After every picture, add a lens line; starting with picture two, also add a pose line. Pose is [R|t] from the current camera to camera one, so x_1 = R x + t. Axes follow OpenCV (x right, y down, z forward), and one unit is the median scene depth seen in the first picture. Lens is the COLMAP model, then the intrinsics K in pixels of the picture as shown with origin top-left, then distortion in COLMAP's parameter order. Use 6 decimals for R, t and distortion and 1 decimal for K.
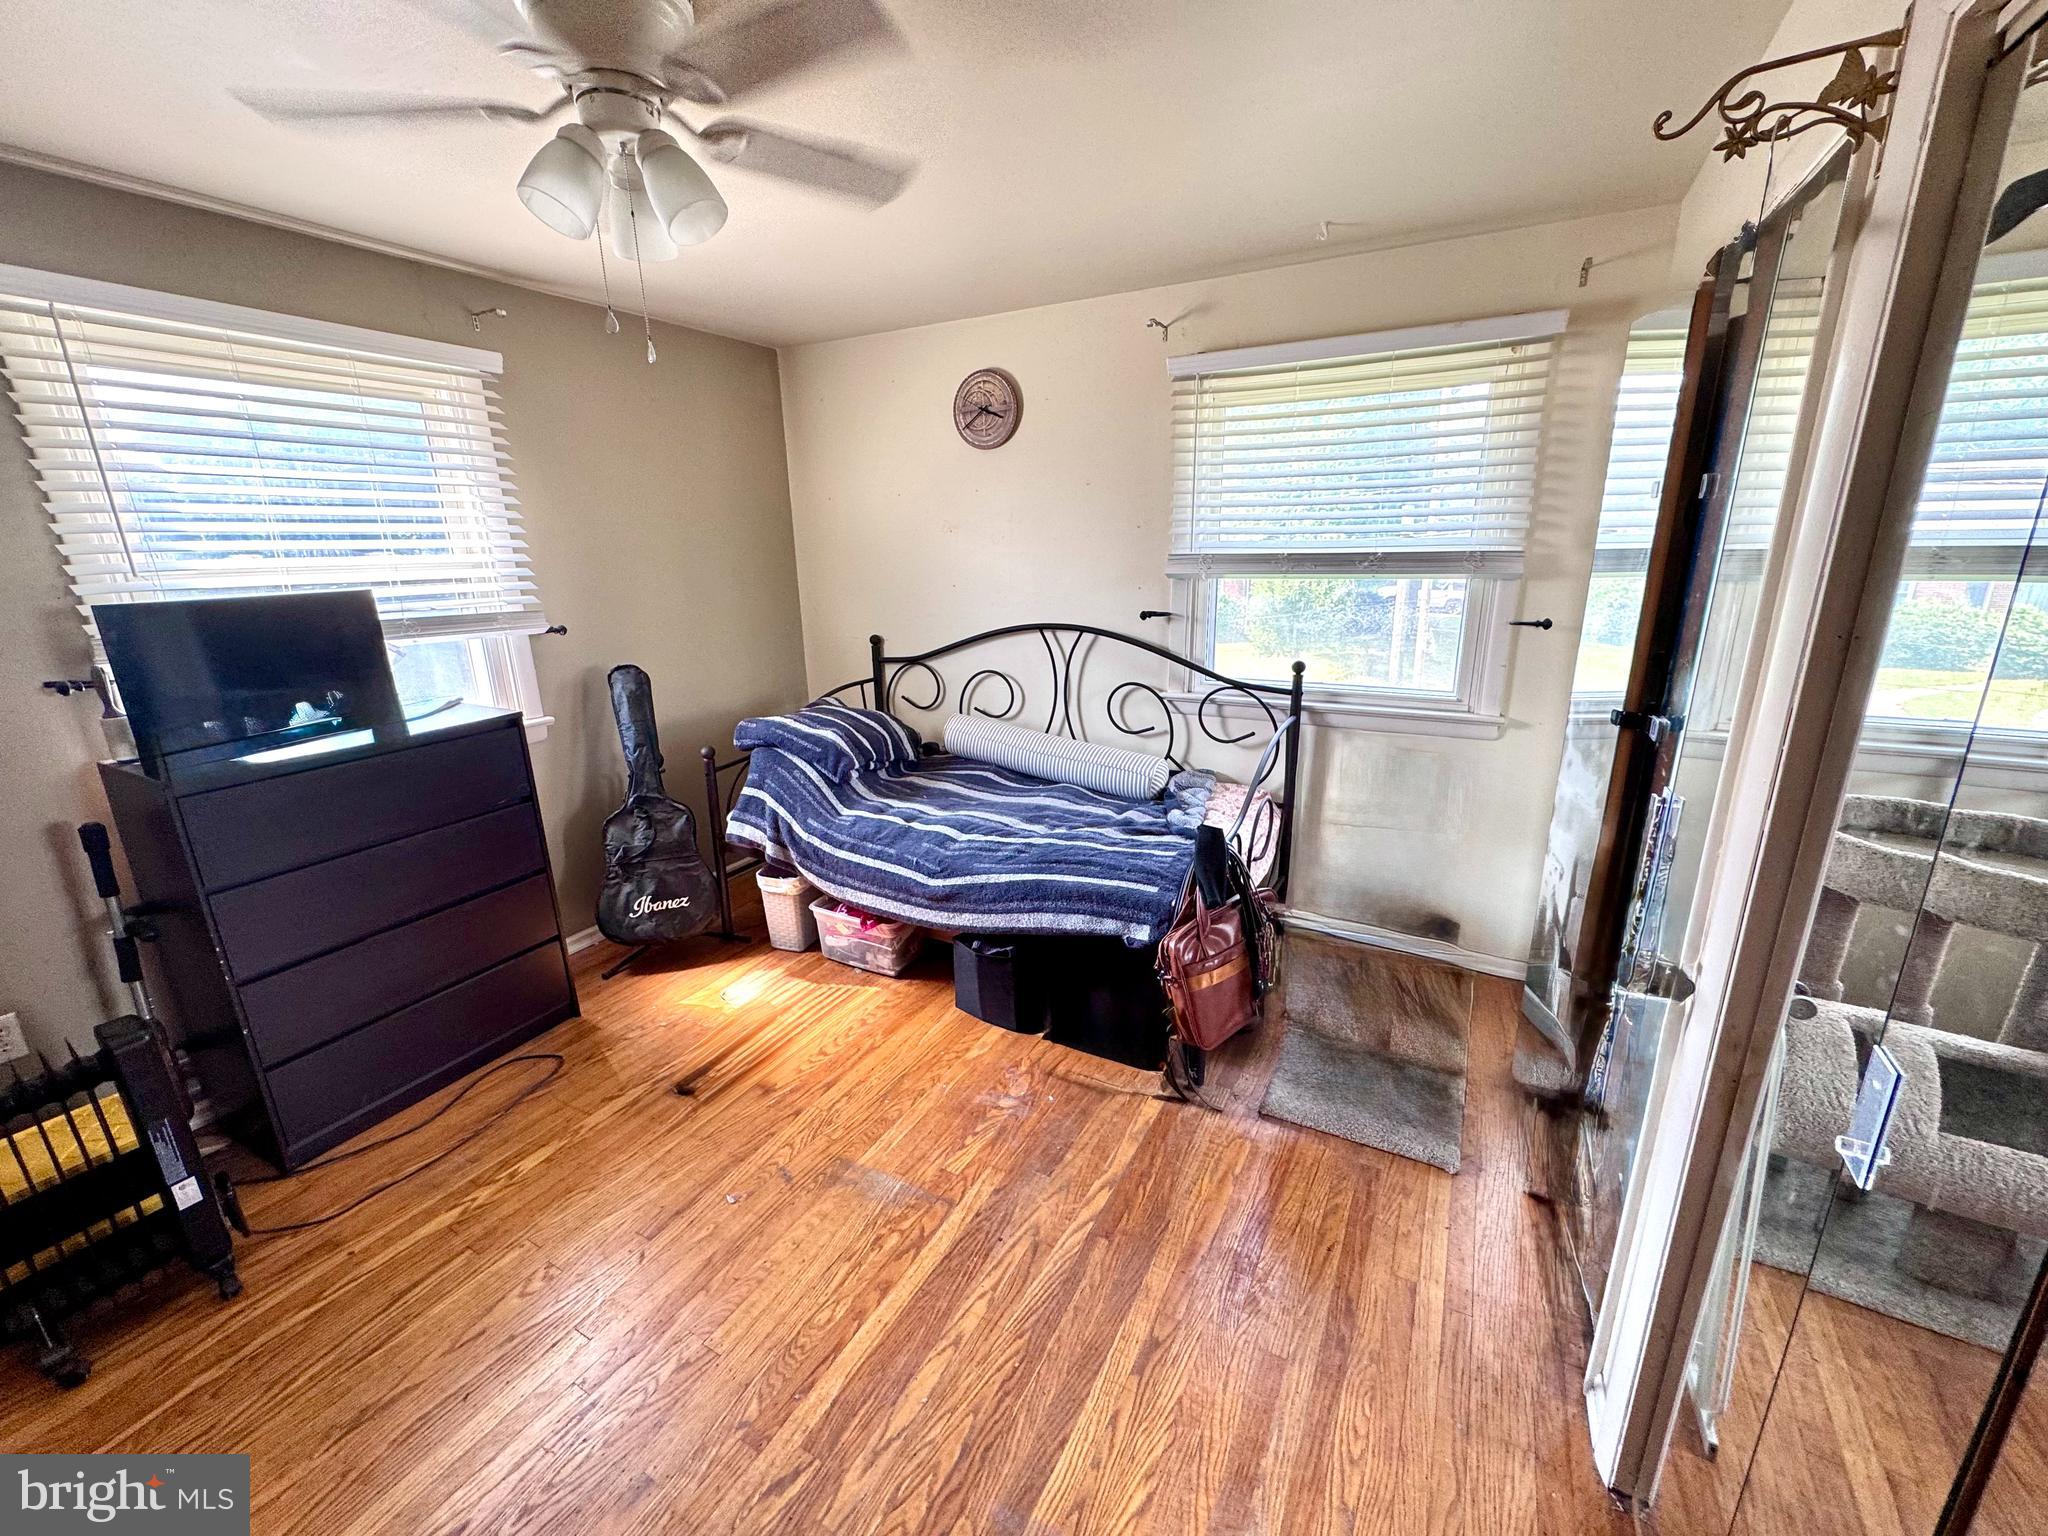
lens RADIAL K [[825.5, 0, 1027.5], [0, 825.5, 766.9], [0, 0, 1]] dist [-0.001304, -0.000248]
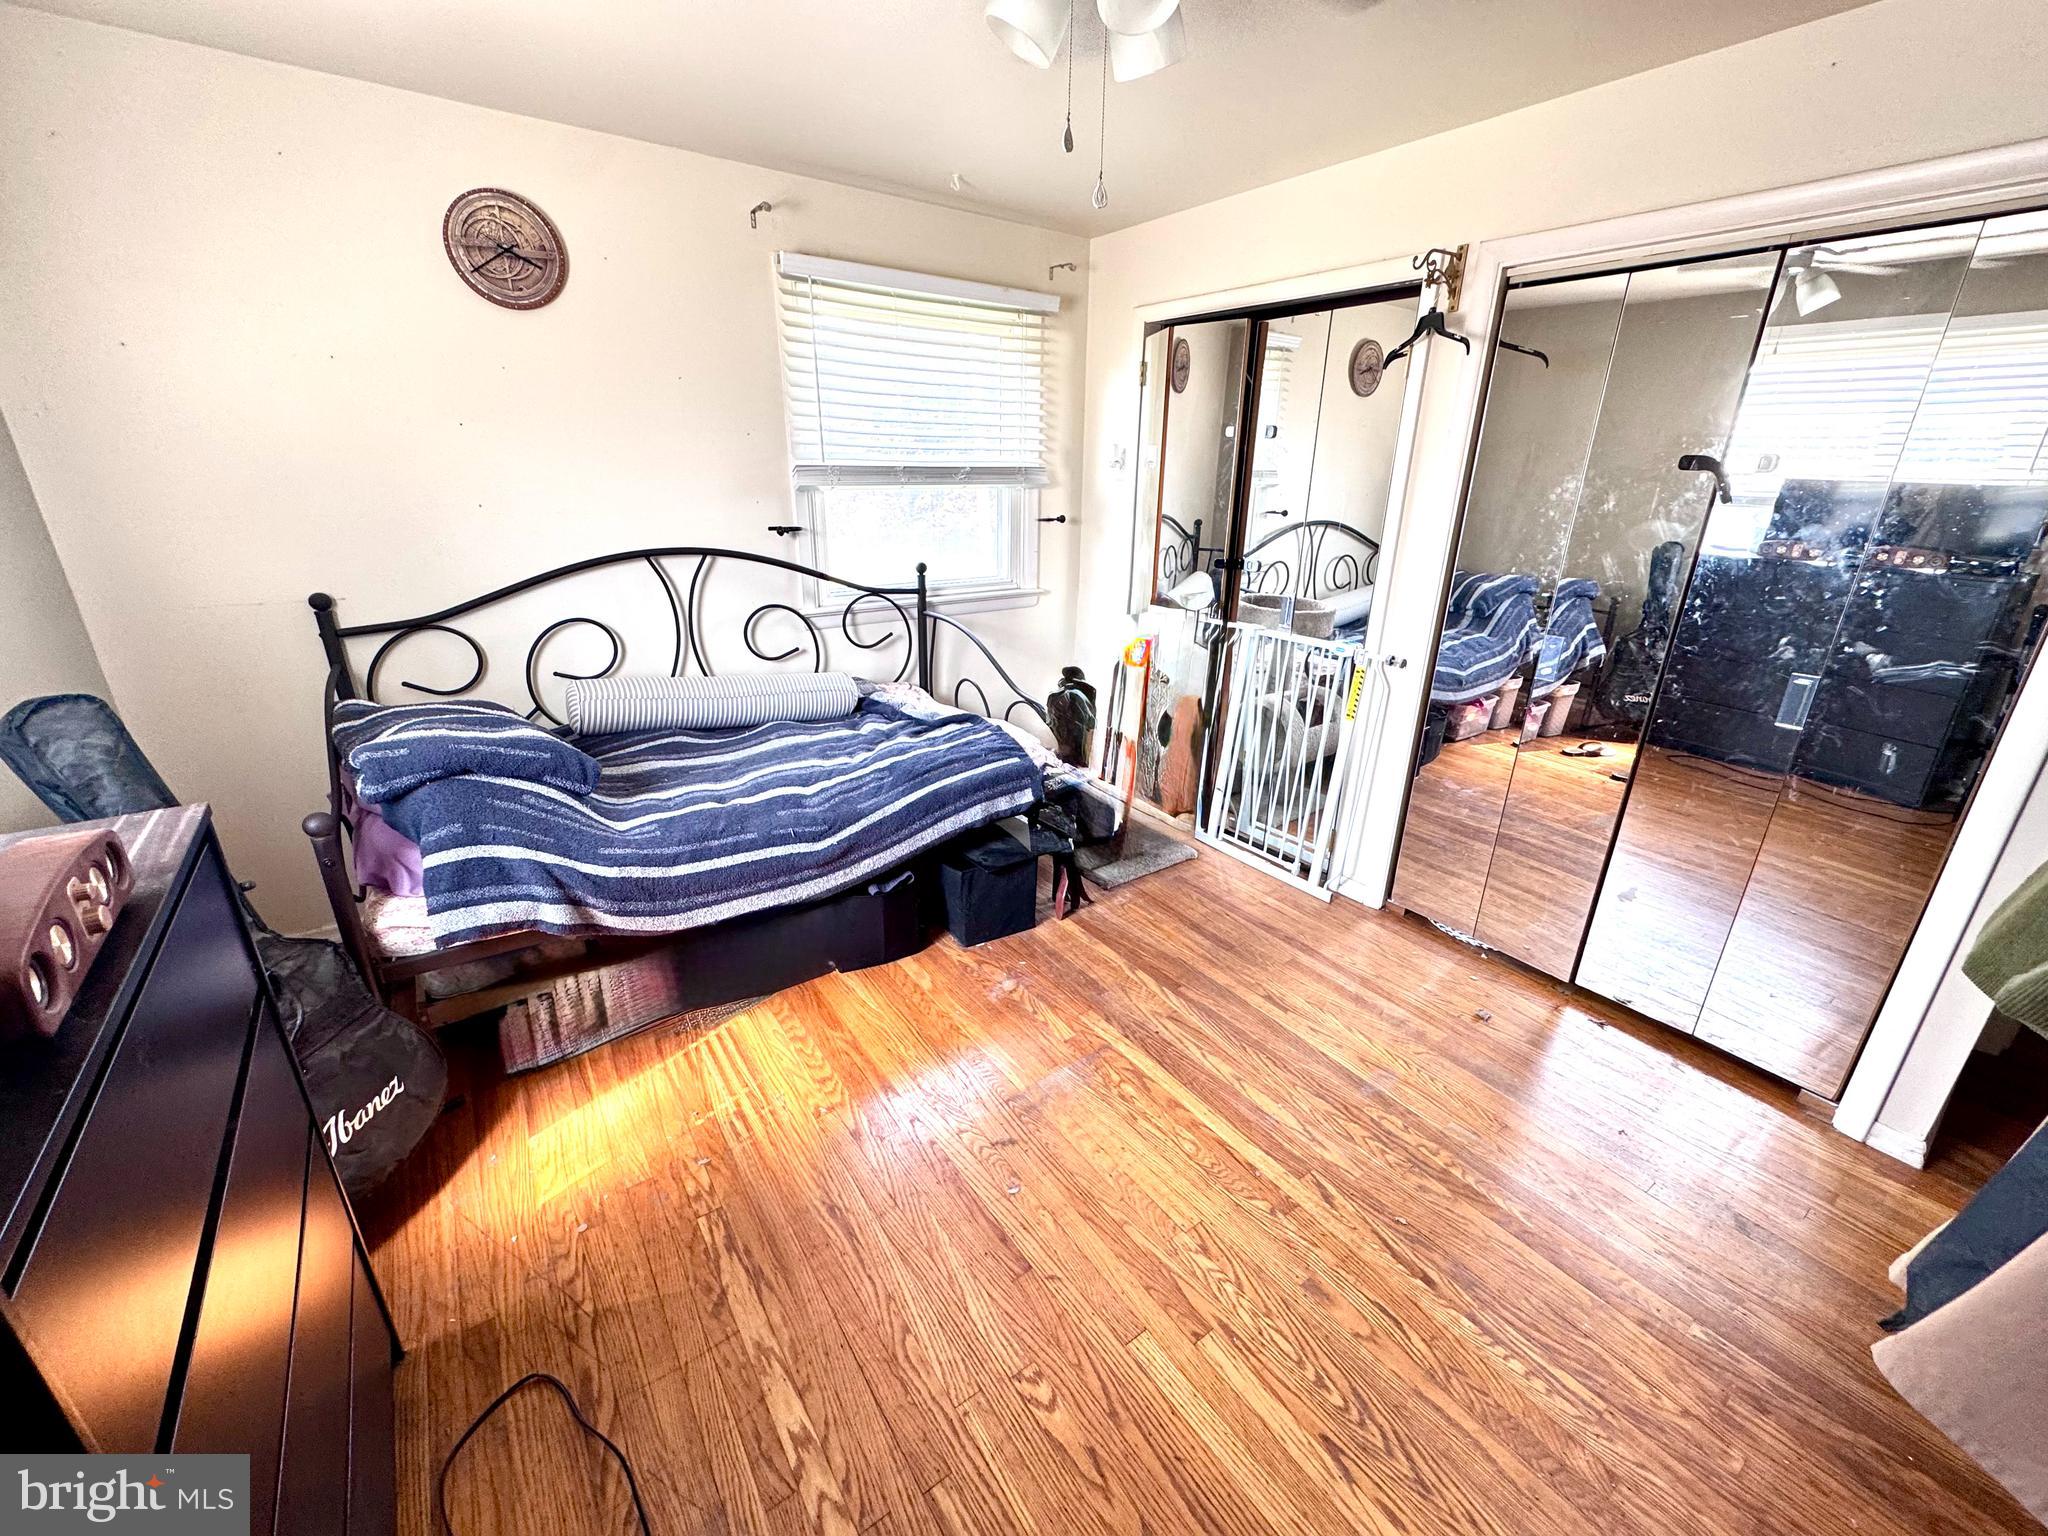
lens RADIAL K [[825.5, 0, 1027.5], [0, 825.5, 766.9], [0, 0, 1]] dist [-0.001304, -0.000248]
pose [[0.422752, -0.290609, 0.858386, -0.697634], [0.219905, 0.951776, 0.213924, -0.072372], [-0.879160, 0.098327, 0.466272, 0.368214]]
